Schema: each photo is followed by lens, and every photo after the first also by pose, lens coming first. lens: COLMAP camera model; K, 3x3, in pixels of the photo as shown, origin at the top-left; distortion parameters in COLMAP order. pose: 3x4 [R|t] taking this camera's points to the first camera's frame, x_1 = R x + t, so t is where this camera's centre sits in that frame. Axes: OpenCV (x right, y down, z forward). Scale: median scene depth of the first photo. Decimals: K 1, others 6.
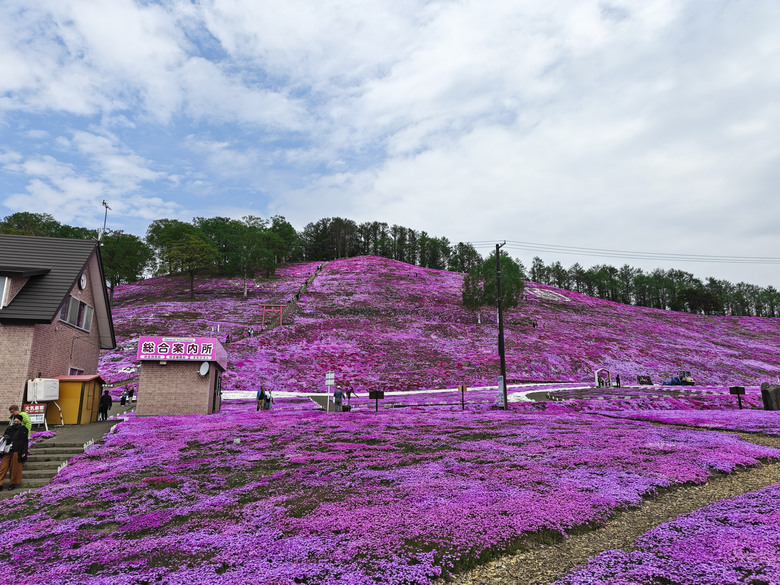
lens RADIAL K [[509.1, 0, 390.0], [0, 509.1, 292.5], [0, 0, 1]] dist [-0.039788, 0.079521]
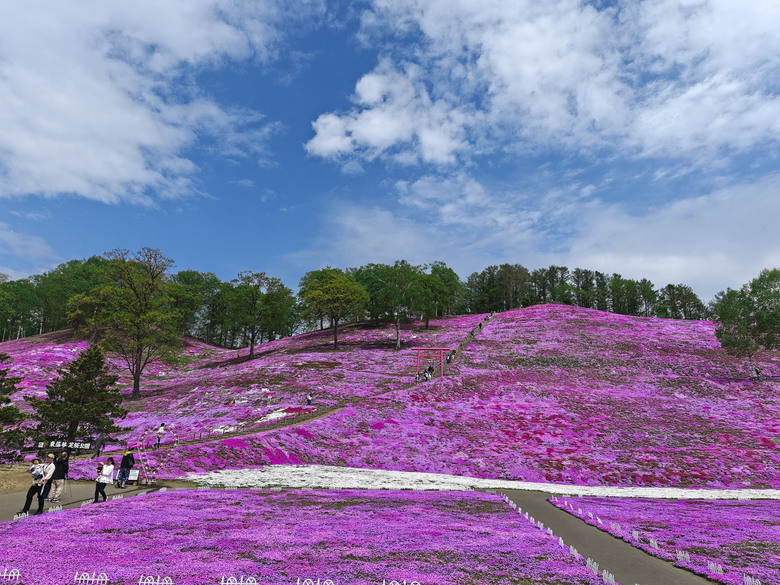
lens RADIAL K [[509.1, 0, 390.0], [0, 509.1, 292.5], [0, 0, 1]] dist [-0.039788, 0.079521]
pose [[0.950045, -0.051904, -0.307767, -0.045674], [0.005844, 0.988861, -0.148730, 0.042778], [0.312058, 0.139502, 0.939765, 0.229562]]
